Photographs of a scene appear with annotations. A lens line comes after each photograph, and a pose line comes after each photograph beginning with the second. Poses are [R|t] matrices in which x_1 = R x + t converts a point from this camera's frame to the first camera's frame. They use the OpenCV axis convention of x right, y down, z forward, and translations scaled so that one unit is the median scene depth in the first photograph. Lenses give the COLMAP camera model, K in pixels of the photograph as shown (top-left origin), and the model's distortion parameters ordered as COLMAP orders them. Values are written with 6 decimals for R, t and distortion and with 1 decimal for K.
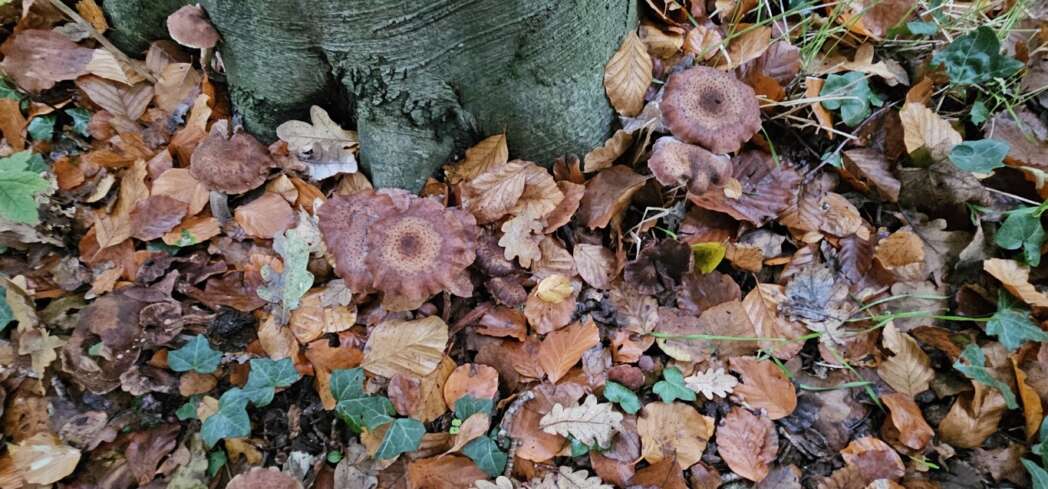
lens RADIAL K [[491.2, 0, 524.0], [0, 491.2, 244.5], [0, 0, 1]] dist [0.000475, 0.000300]
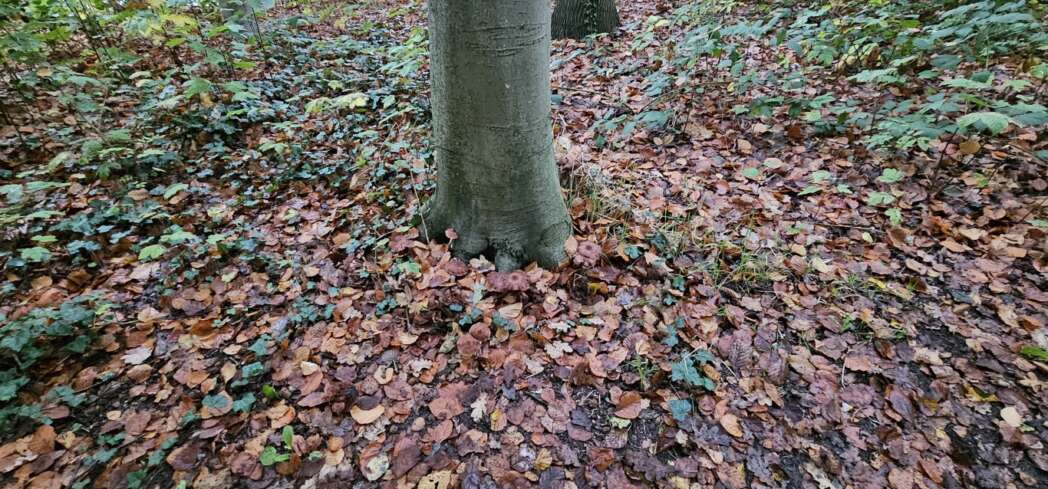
lens RADIAL K [[491.2, 0, 524.0], [0, 491.2, 244.5], [0, 0, 1]] dist [0.000475, 0.000300]
pose [[0.999945, 0.006302, -0.008435, -0.106098], [-0.009561, 0.879050, -0.476633, 1.427590], [0.004411, 0.476687, 0.879062, -2.273417]]
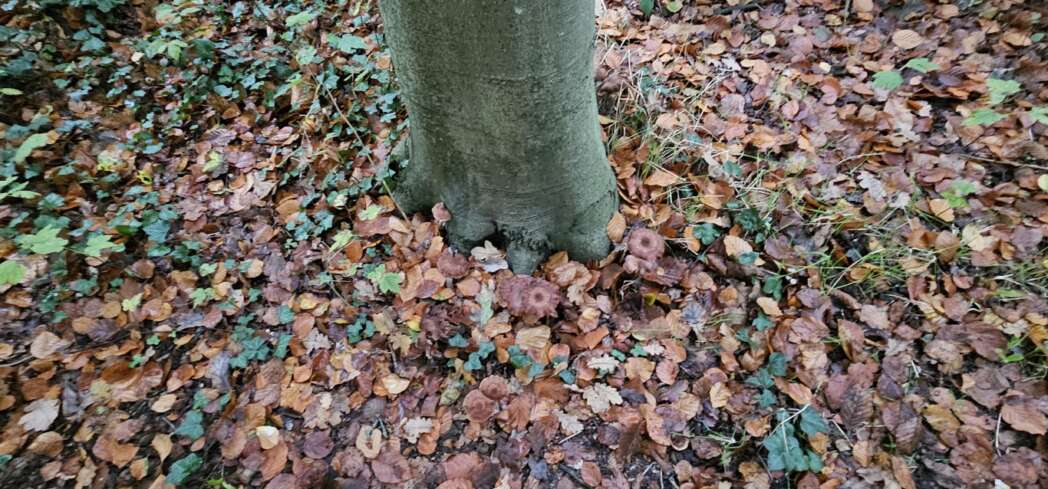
lens RADIAL K [[491.2, 0, 524.0], [0, 491.2, 244.5], [0, 0, 1]] dist [0.000475, 0.000300]
pose [[0.999448, -0.026353, -0.020249, -0.213381], [0.024033, 0.993933, -0.107325, 0.000573], [0.022955, 0.106779, 0.994018, -1.533764]]
